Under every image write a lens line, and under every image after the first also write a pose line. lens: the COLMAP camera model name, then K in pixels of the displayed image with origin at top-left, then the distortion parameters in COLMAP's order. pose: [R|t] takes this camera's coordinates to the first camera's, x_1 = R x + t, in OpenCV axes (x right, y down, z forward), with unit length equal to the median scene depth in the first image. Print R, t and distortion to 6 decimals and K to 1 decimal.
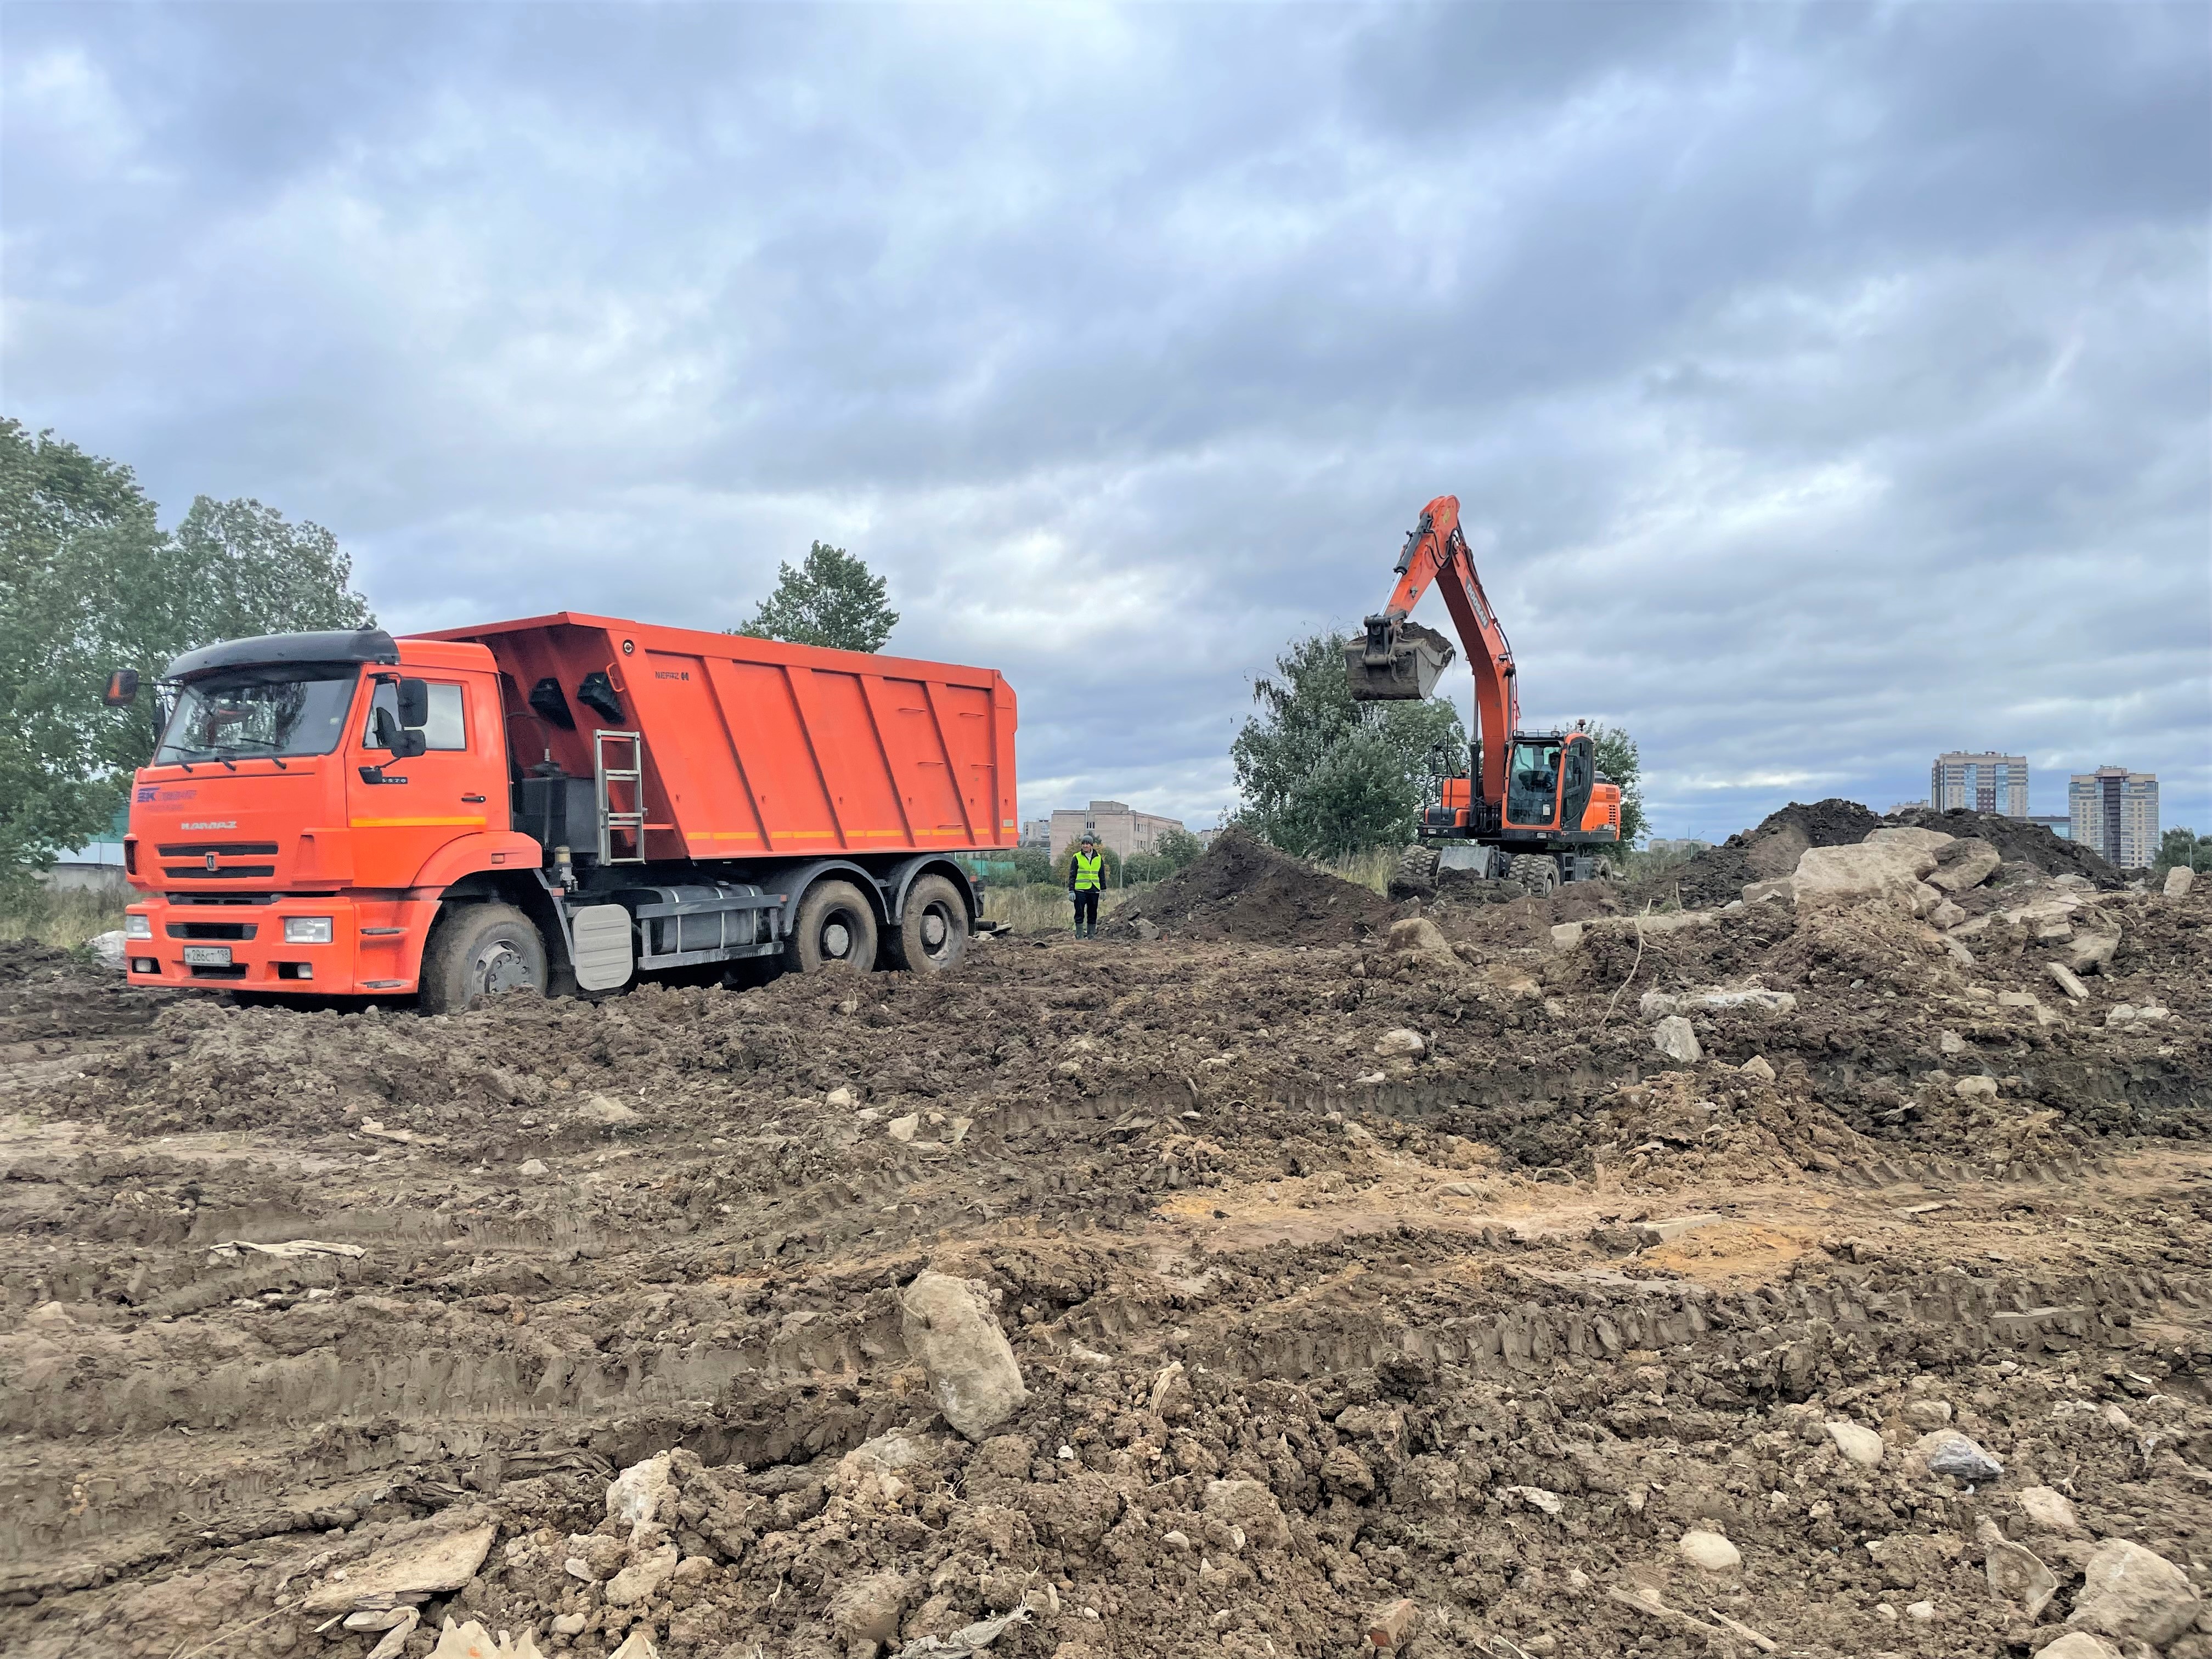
lens RADIAL K [[1677.8, 0, 1115.4], [0, 1677.8, 817.1], [0, 0, 1]] dist [-0.000926, -0.025545]
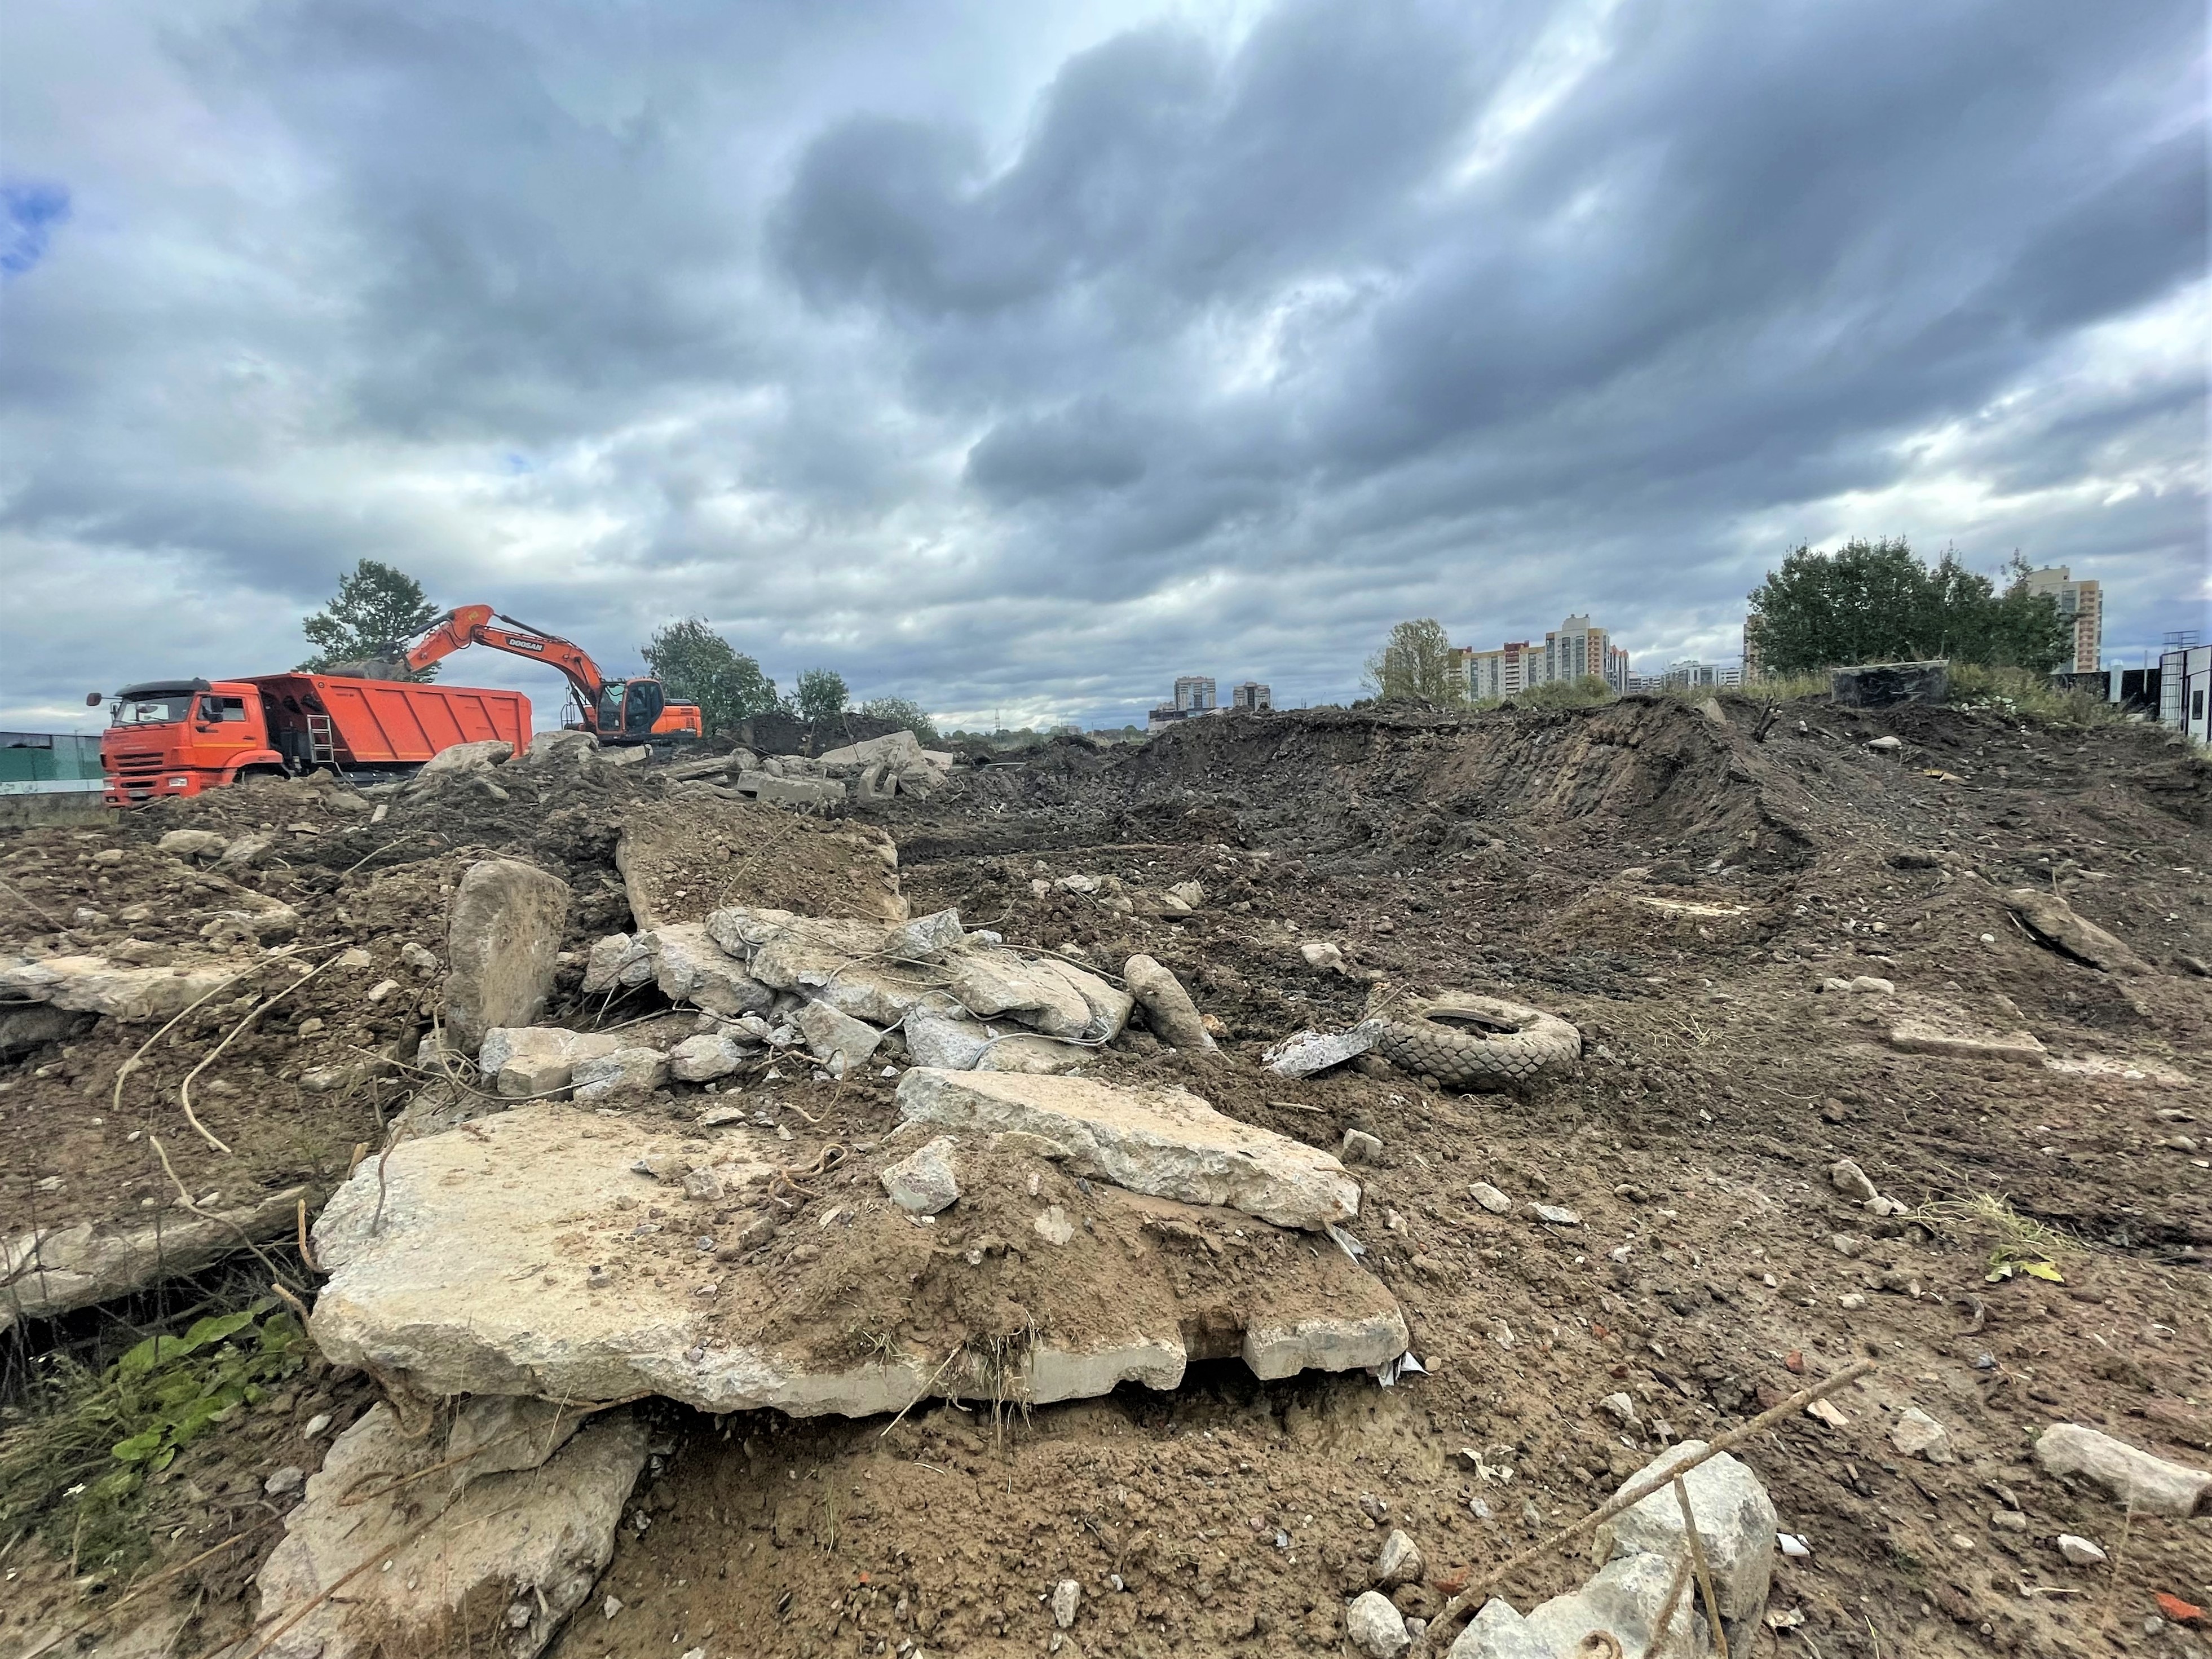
lens RADIAL K [[907.9, 0, 1099.6], [0, 907.9, 824.6], [0, 0, 1]] dist [-0.004141, -0.000789]
pose [[0.963708, -0.032022, 0.265029, 0.581503], [0.015578, 0.997834, 0.063918, 0.058170], [-0.266502, -0.057470, 0.962119, -0.852395]]
